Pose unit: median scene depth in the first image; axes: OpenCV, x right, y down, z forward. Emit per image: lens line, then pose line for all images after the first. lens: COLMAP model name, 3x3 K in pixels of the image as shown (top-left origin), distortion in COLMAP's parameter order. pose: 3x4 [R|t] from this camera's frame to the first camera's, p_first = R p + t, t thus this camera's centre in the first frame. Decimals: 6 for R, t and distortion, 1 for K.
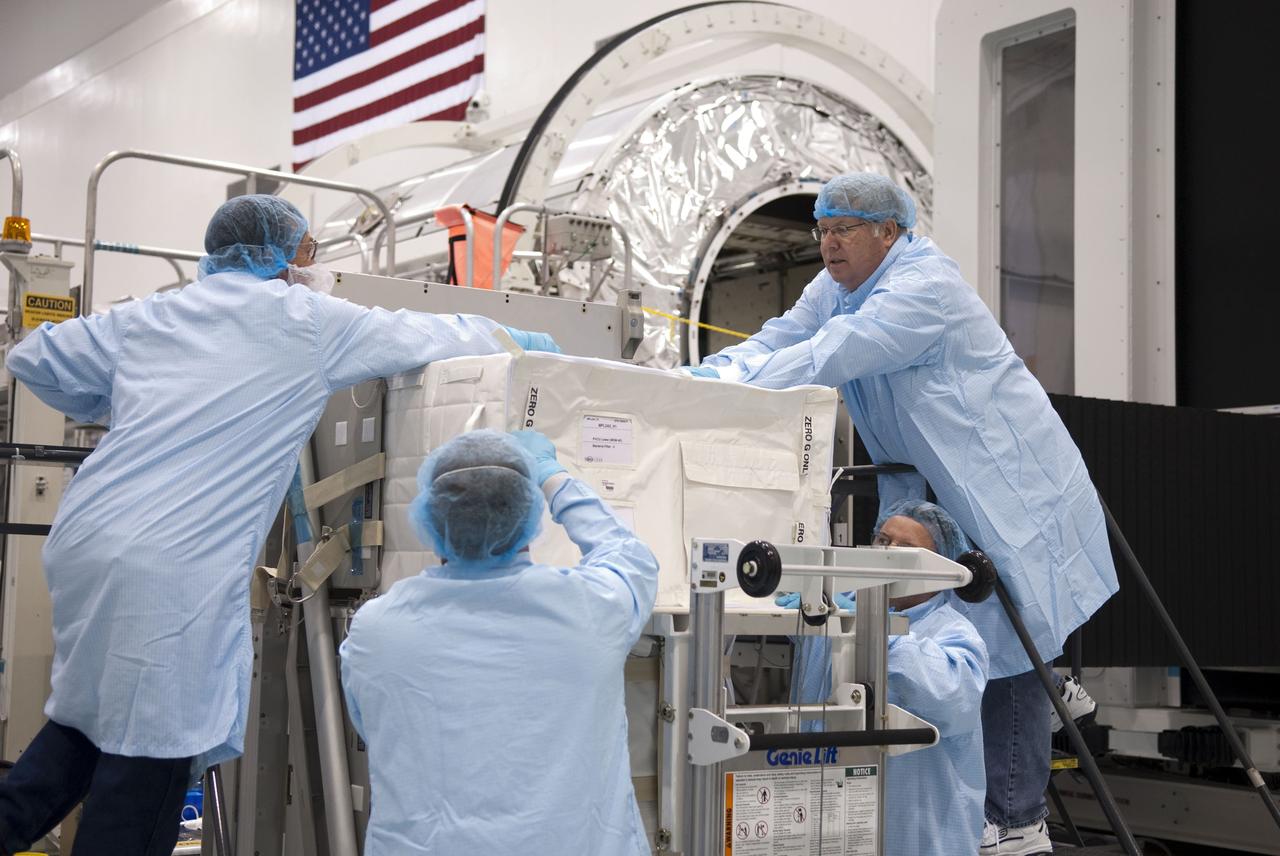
lens RADIAL K [[1939.3, 0, 644.7], [0, 1939.3, 430.8], [0, 0, 1]] dist [0.104943, 0.000000]
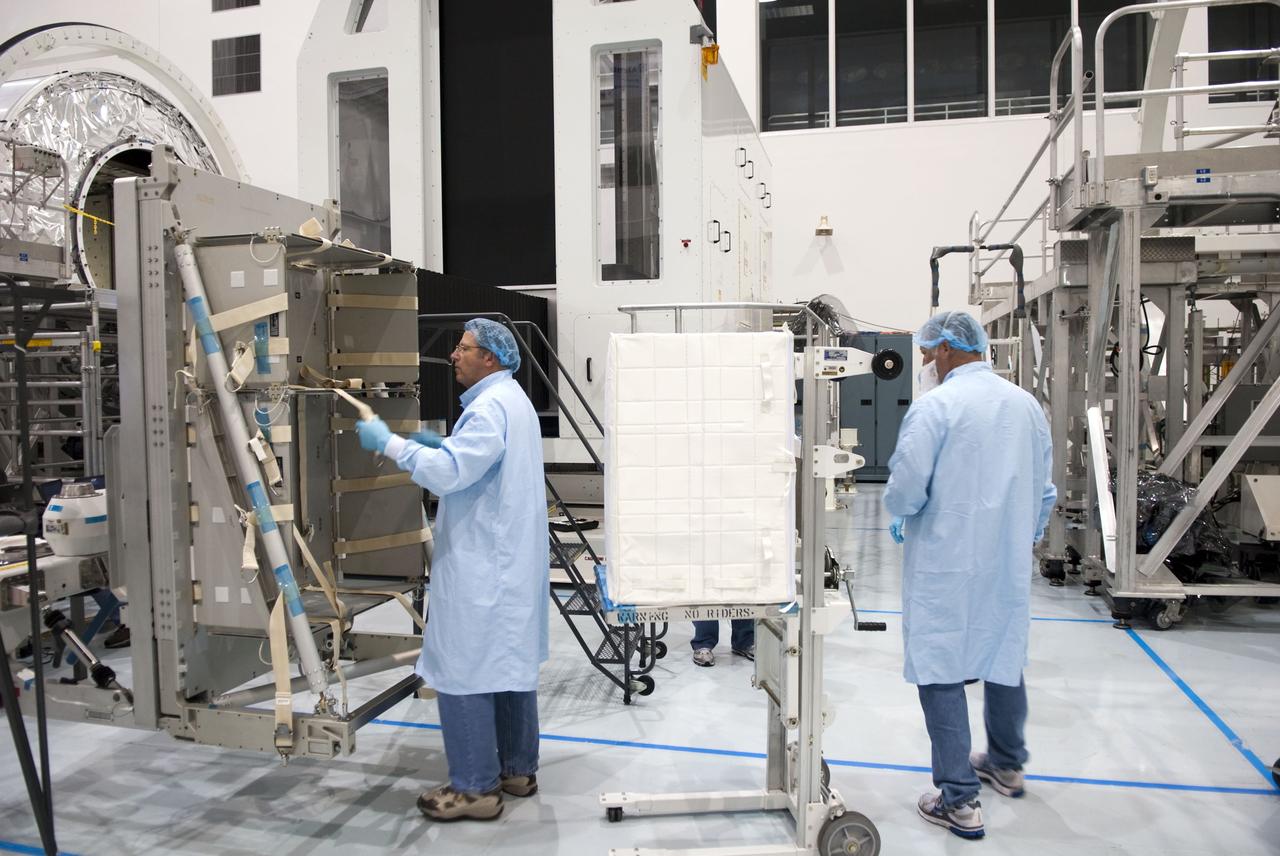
lens RADIAL K [[977.1, 0, 640.7], [0, 977.1, 429.8], [0, 0, 1]] dist [-0.033939, -0.020508]
pose [[0.785006, -0.044463, 0.617891, -0.105994], [-0.036505, 0.992368, 0.117788, 0.004742], [-0.618412, -0.115021, 0.777391, 0.060929]]
